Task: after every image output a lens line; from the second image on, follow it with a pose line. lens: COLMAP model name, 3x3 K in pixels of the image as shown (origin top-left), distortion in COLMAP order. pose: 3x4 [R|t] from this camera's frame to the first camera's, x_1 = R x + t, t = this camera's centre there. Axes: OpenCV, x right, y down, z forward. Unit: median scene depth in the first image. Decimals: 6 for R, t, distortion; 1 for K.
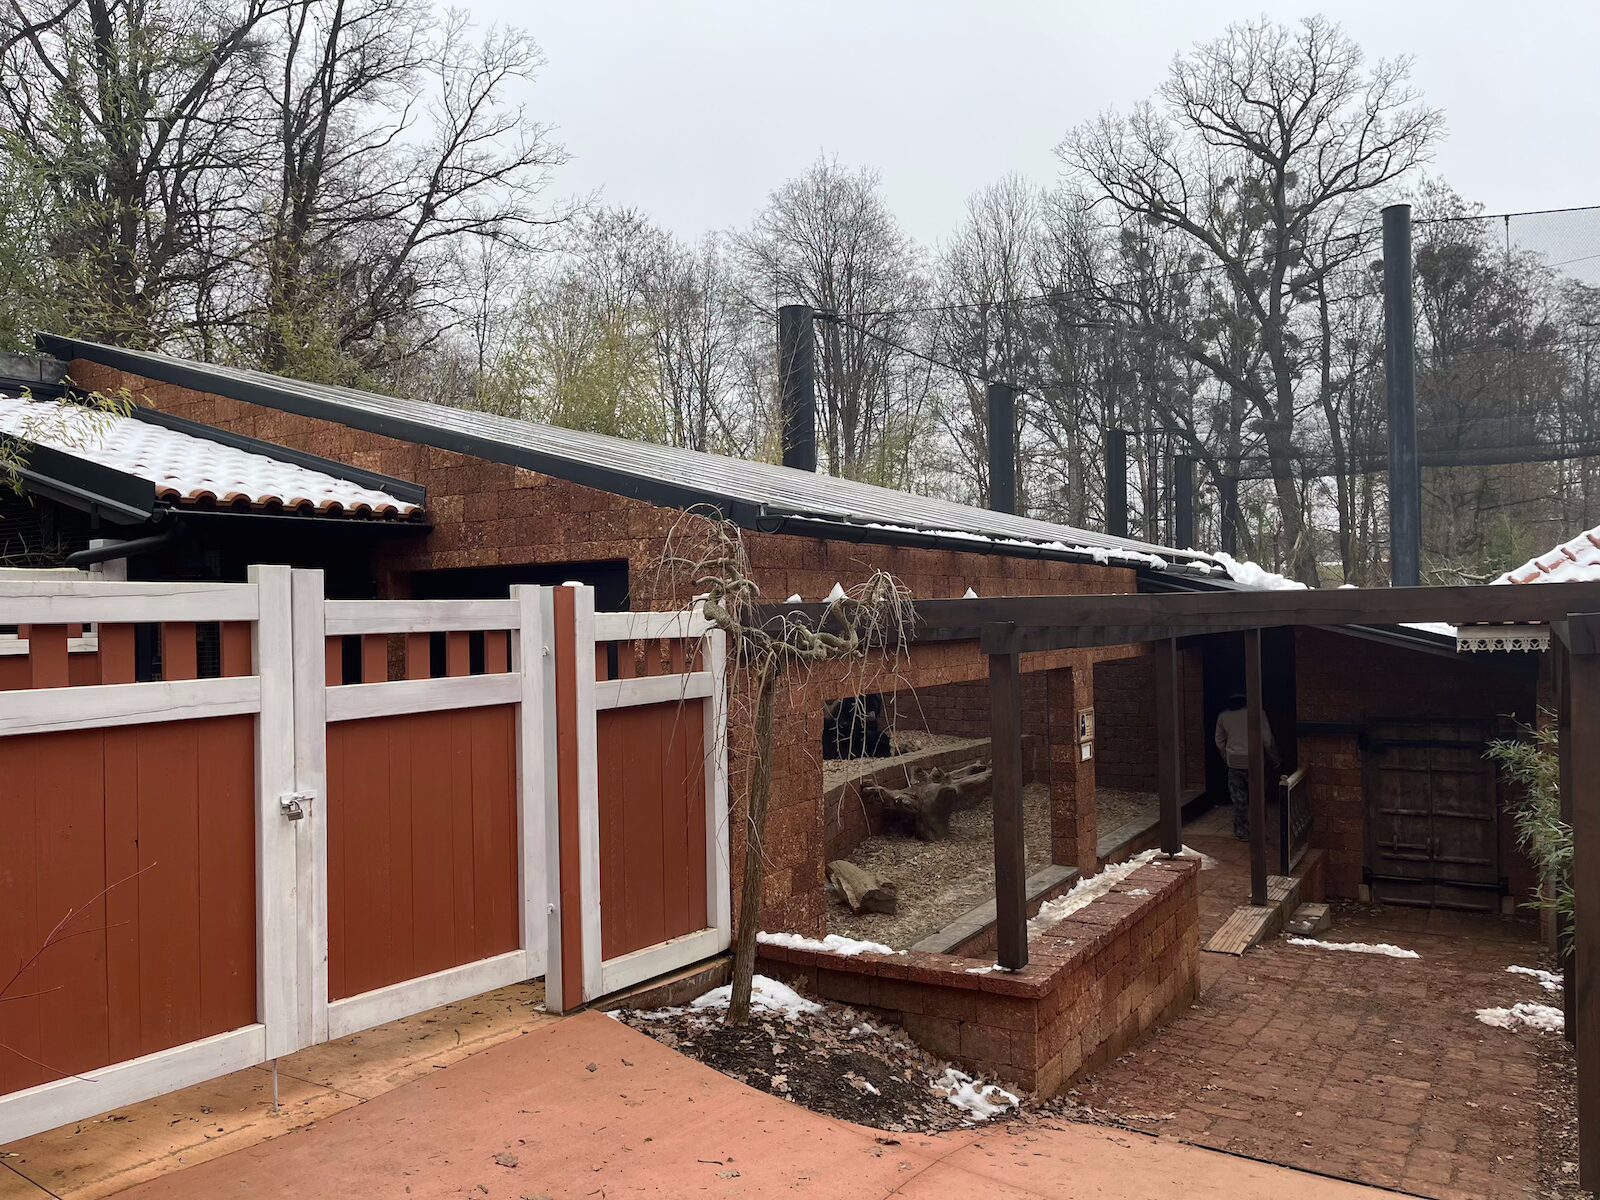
lens RADIAL K [[1192.9, 0, 799.8], [0, 1192.9, 598.1], [0, 0, 1]] dist [0.001368, -0.005127]
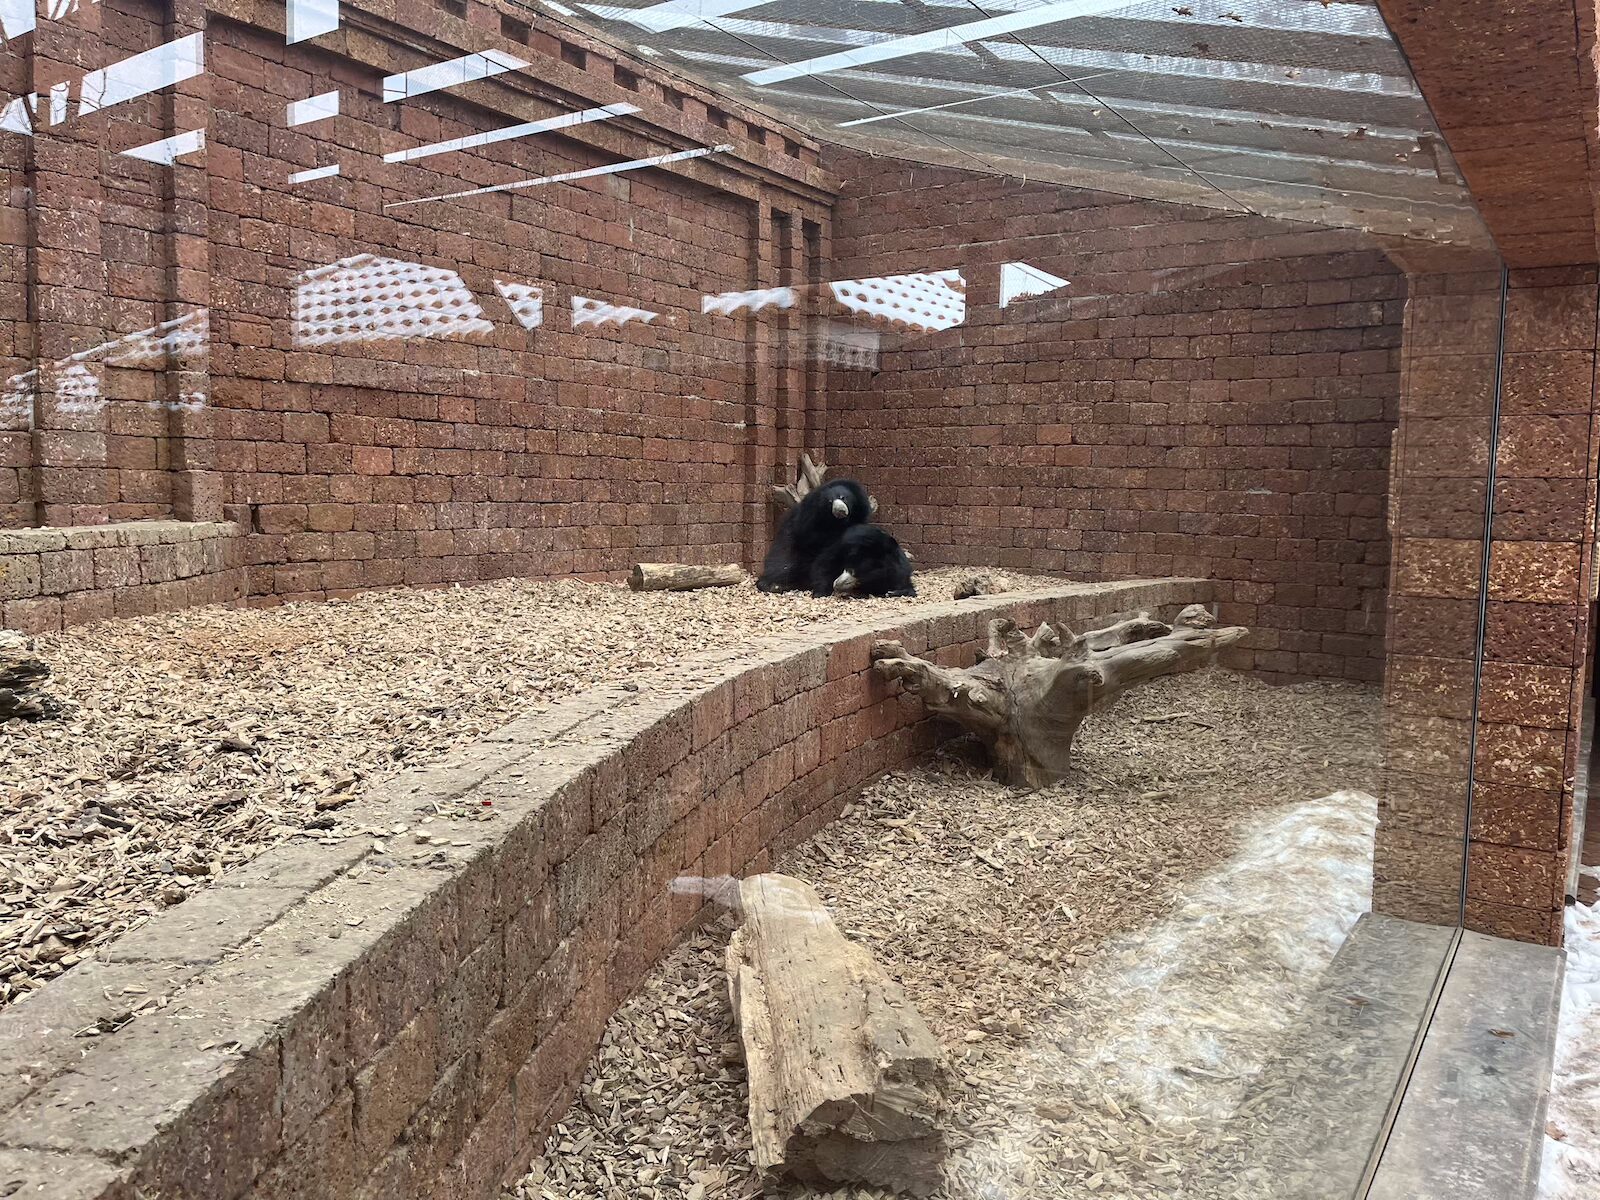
lens RADIAL K [[1192.9, 0, 799.0], [0, 1192.9, 603.3], [0, 0, 1]] dist [0.001368, -0.005127]
pose [[0.997857, 0.047347, -0.045154, 0.042874], [-0.042278, 0.993329, 0.107286, 0.094311], [0.049932, -0.105147, 0.993202, 0.574779]]
